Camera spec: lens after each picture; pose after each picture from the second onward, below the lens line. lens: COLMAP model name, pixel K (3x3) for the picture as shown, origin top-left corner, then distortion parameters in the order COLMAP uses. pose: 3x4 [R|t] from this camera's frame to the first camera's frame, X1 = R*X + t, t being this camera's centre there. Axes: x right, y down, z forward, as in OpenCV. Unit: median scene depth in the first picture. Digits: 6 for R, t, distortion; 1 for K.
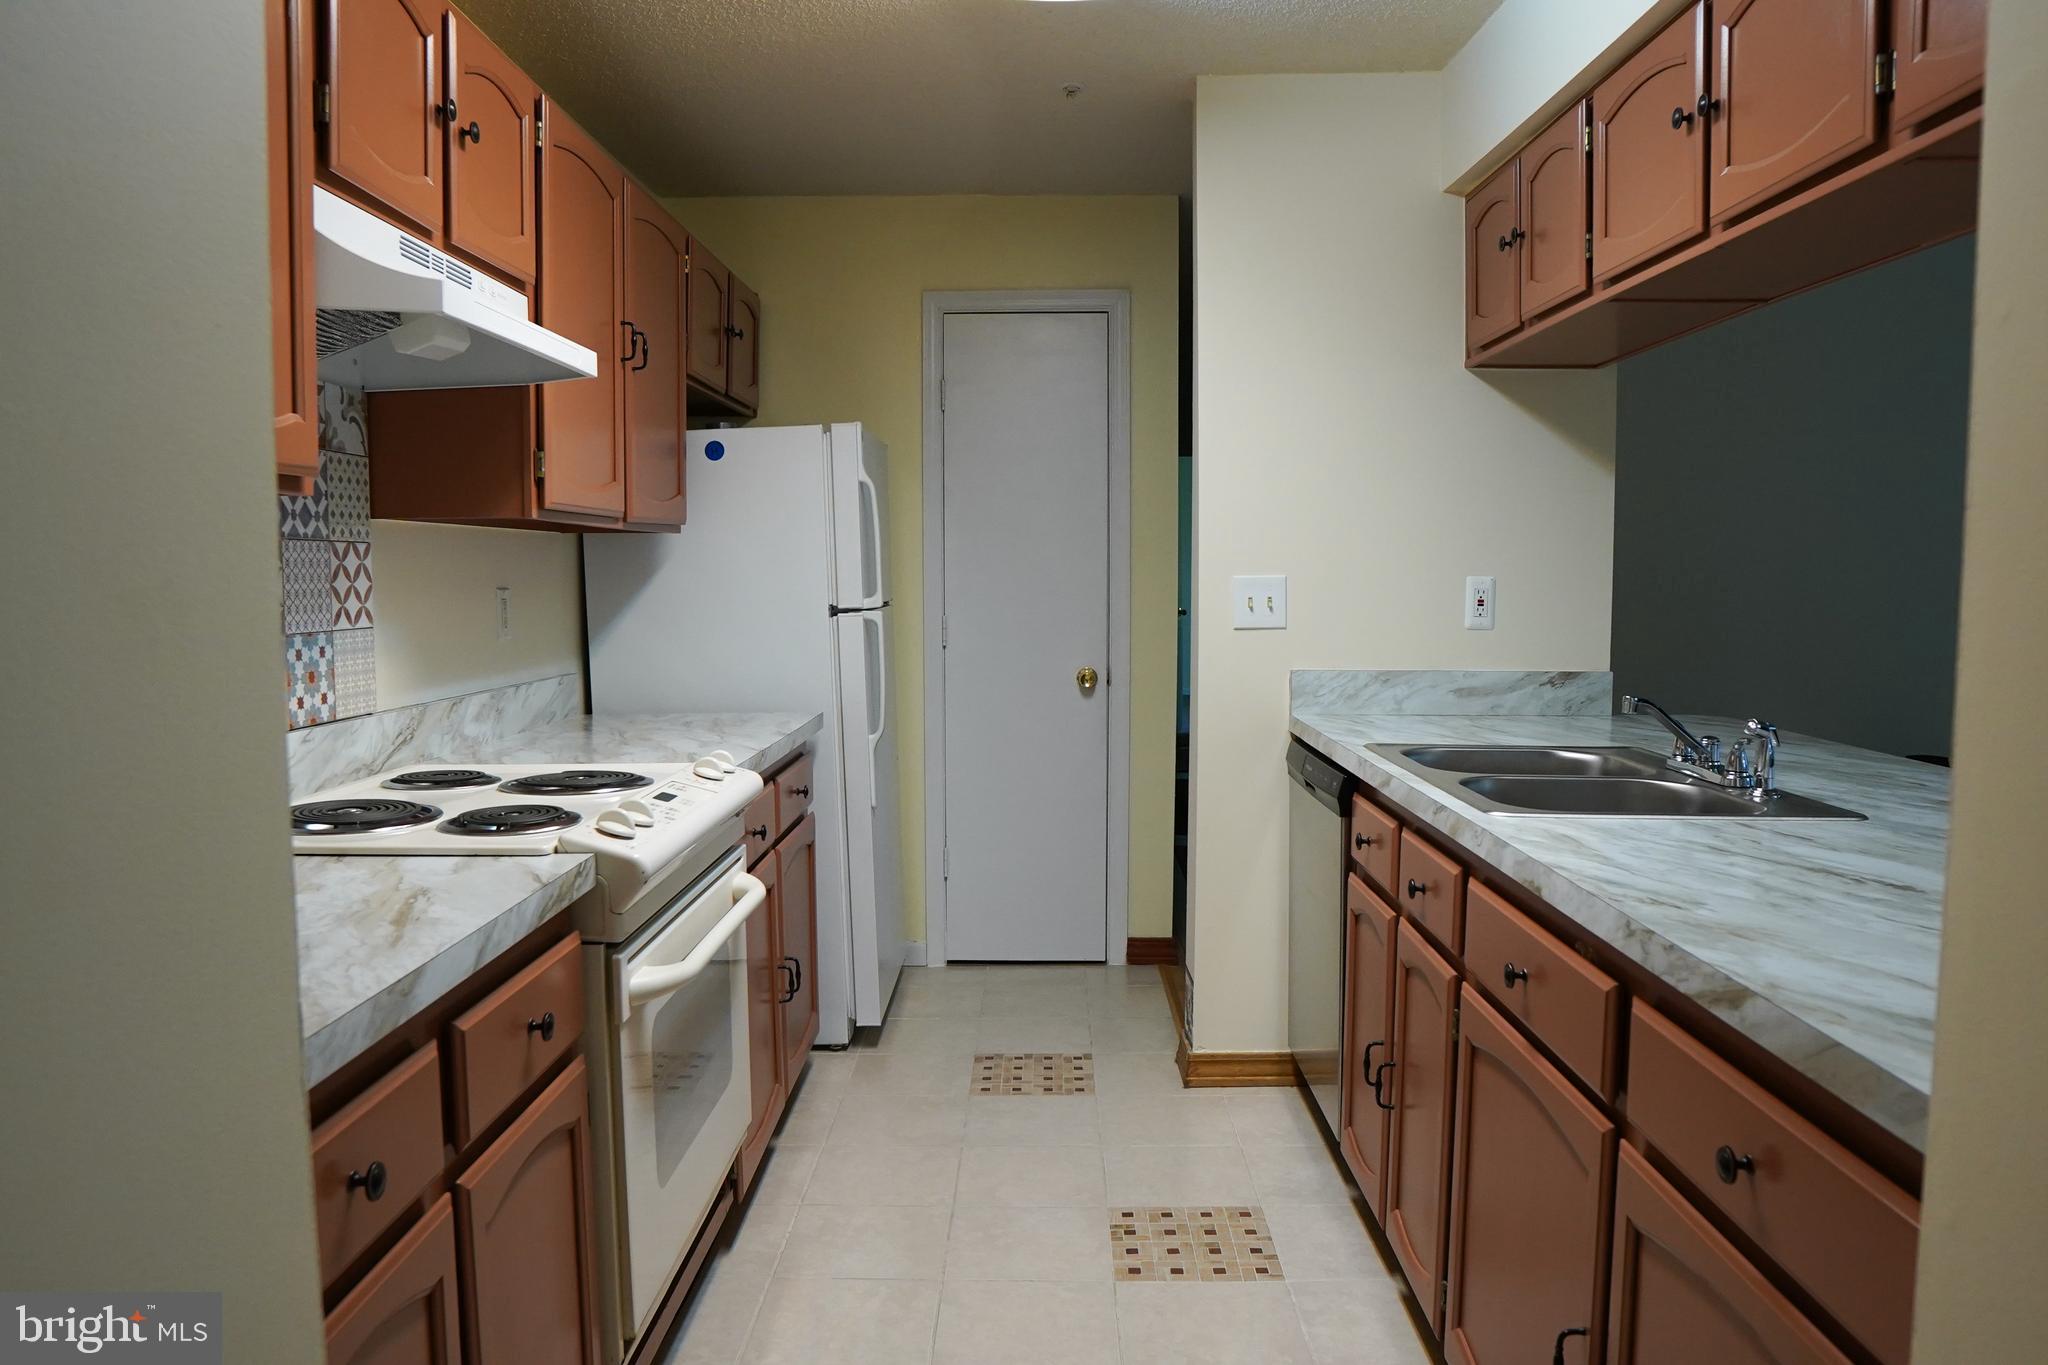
lens RADIAL K [[1459.3, 0, 1008.9], [0, 1459.3, 683.2], [0, 0, 1]] dist [-0.112853, 0.078266]
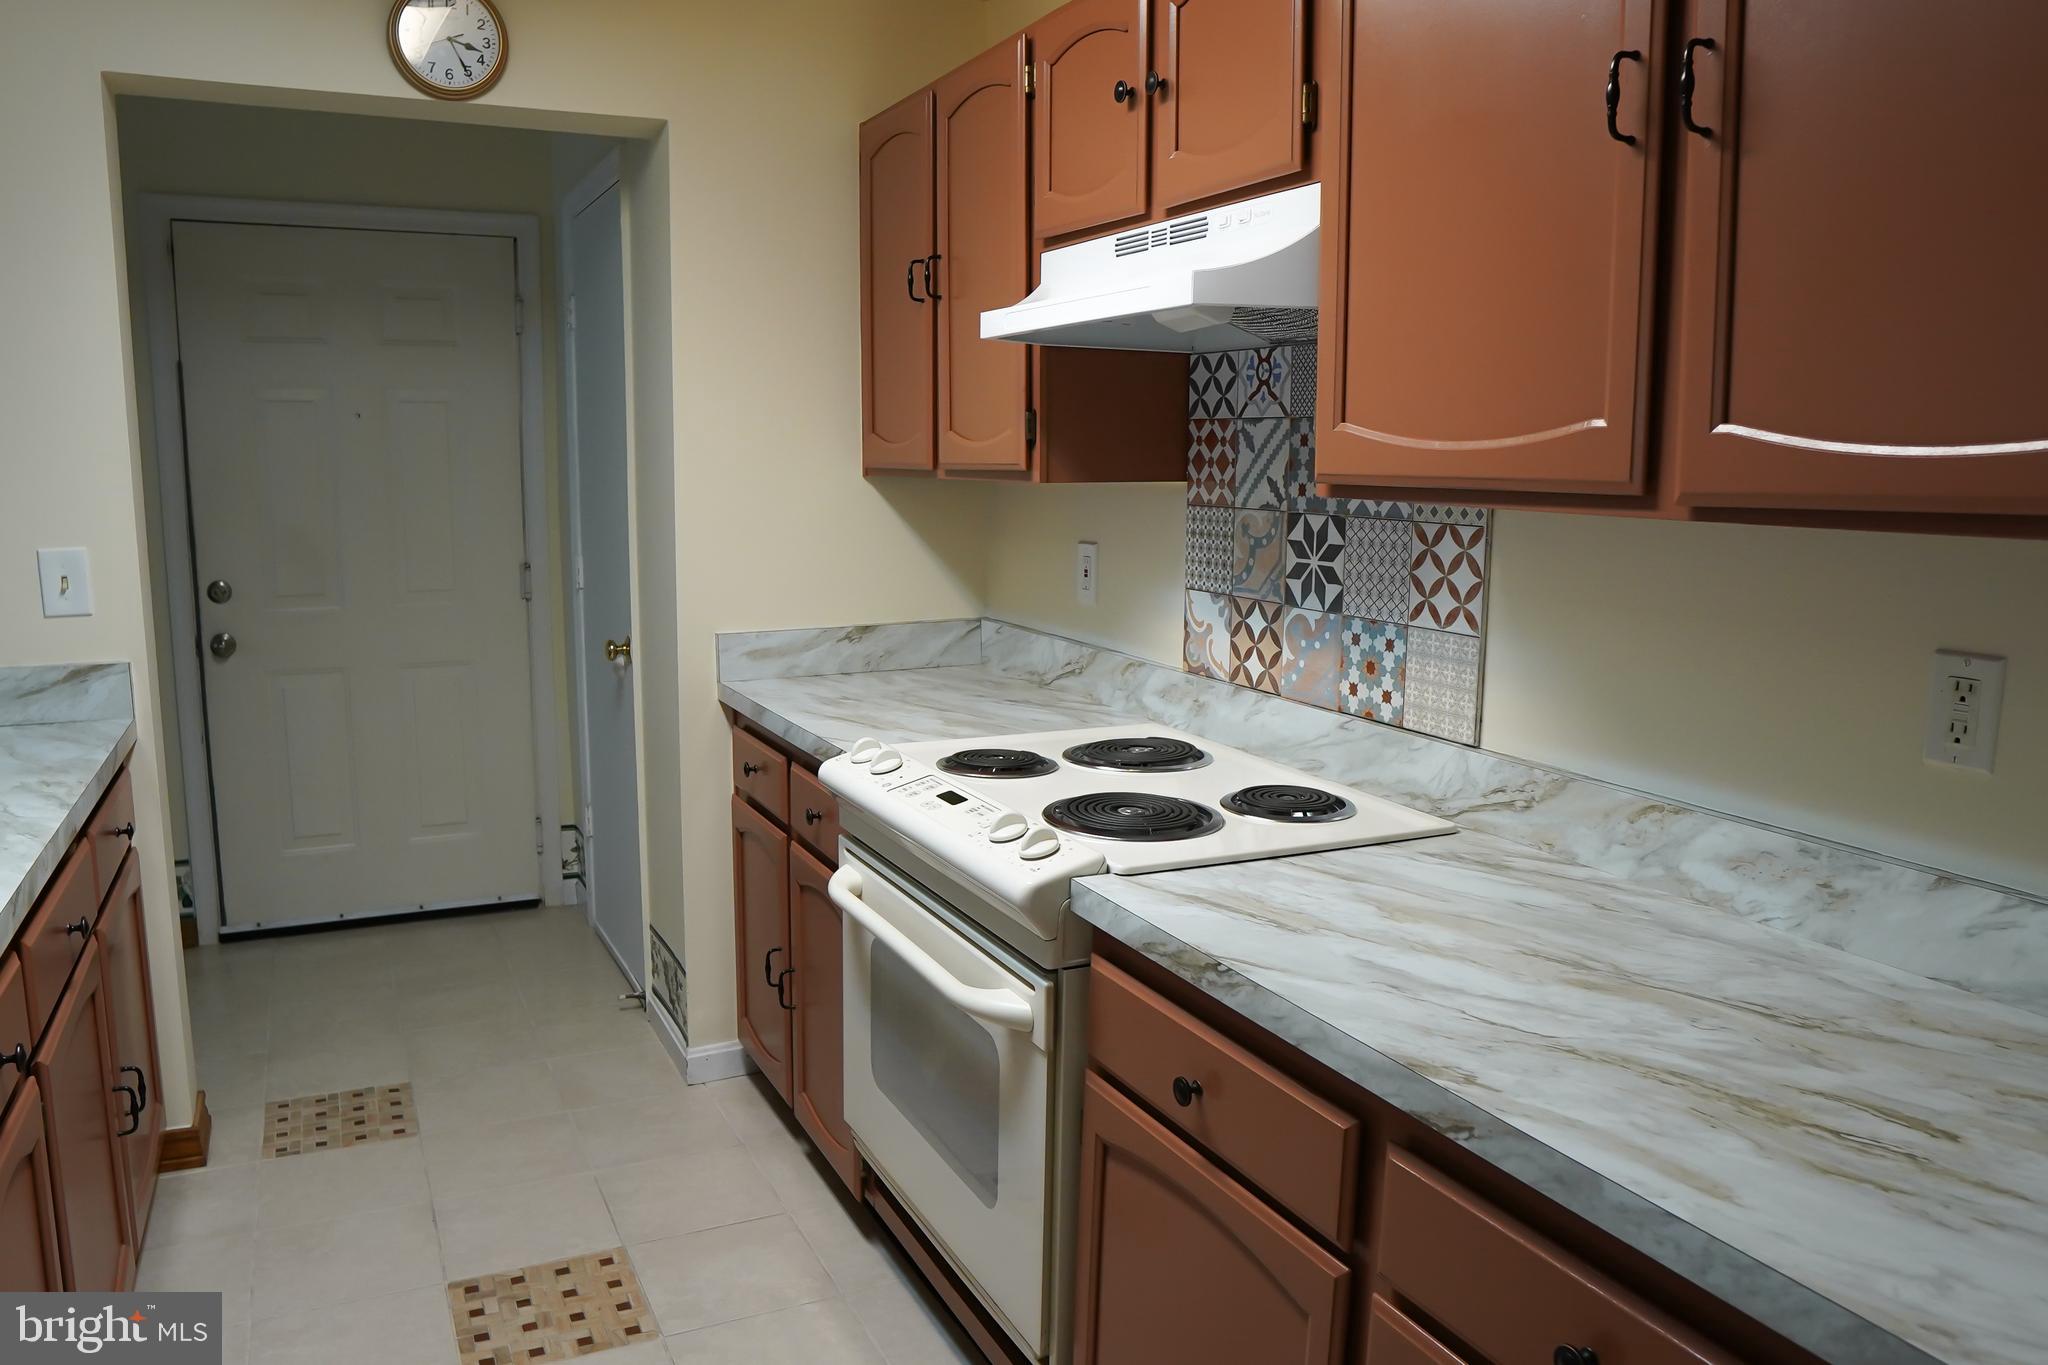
lens RADIAL K [[1459.3, 0, 1008.9], [0, 1459.3, 683.2], [0, 0, 1]] dist [-0.112853, 0.078266]
pose [[-0.889938, 0.066072, -0.451271, 0.139292], [-0.041001, 0.973854, 0.223442, -0.189125], [0.454235, 0.217352, -0.863961, 1.660645]]
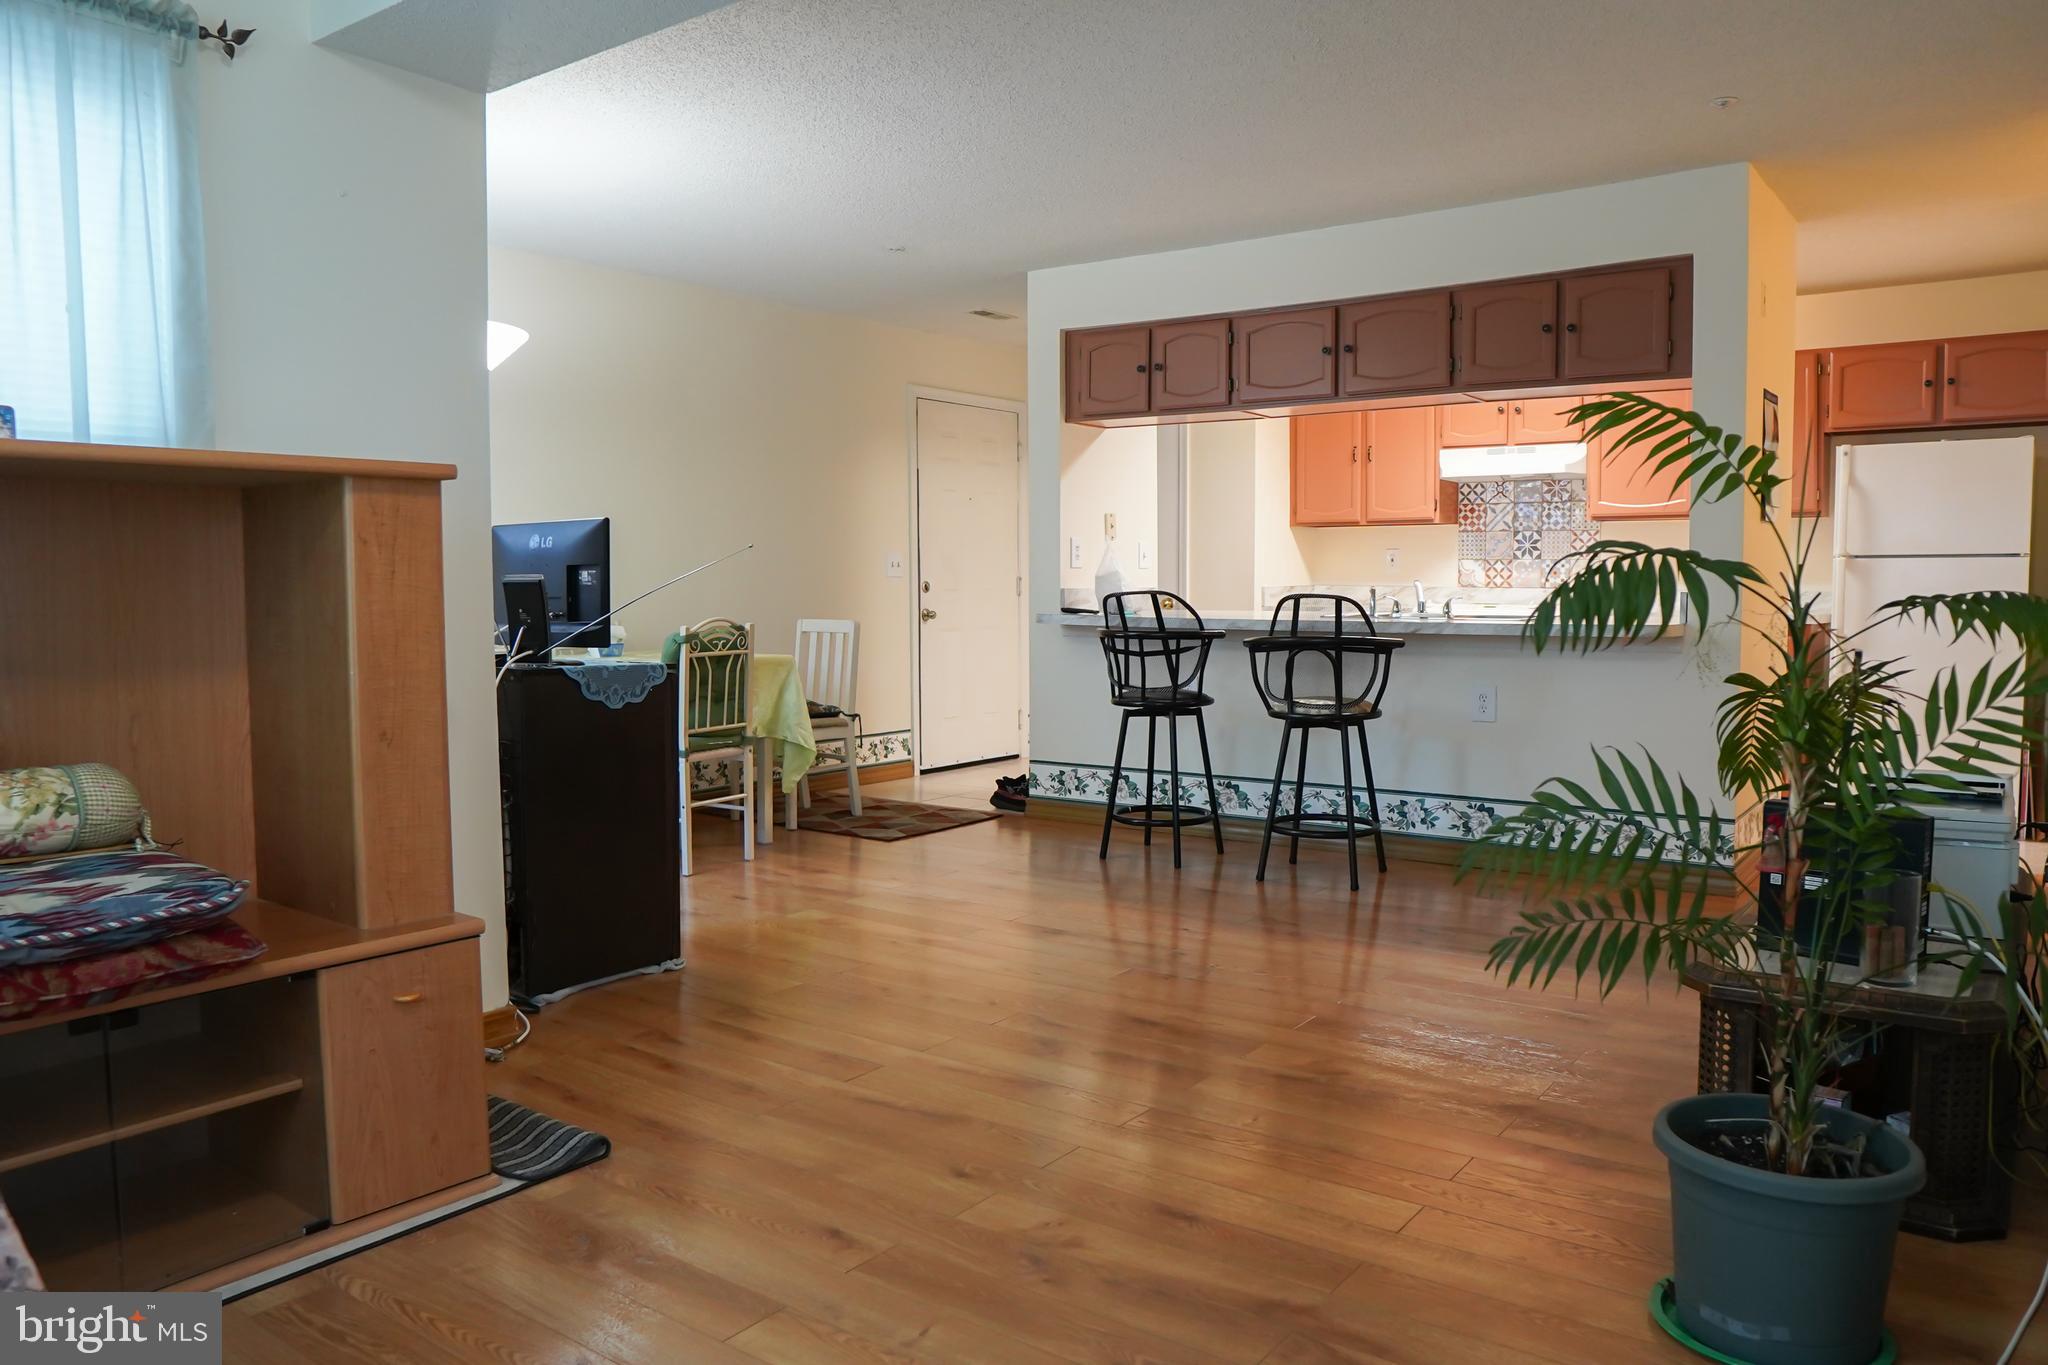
lens RADIAL K [[1459.3, 0, 1008.9], [0, 1459.3, 683.2], [0, 0, 1]] dist [-0.112853, 0.078266]
pose [[-0.586679, 0.059839, -0.807606, 2.806505], [-0.059315, 0.991412, 0.116547, -0.061204], [0.807645, 0.116279, -0.578091, 1.862095]]
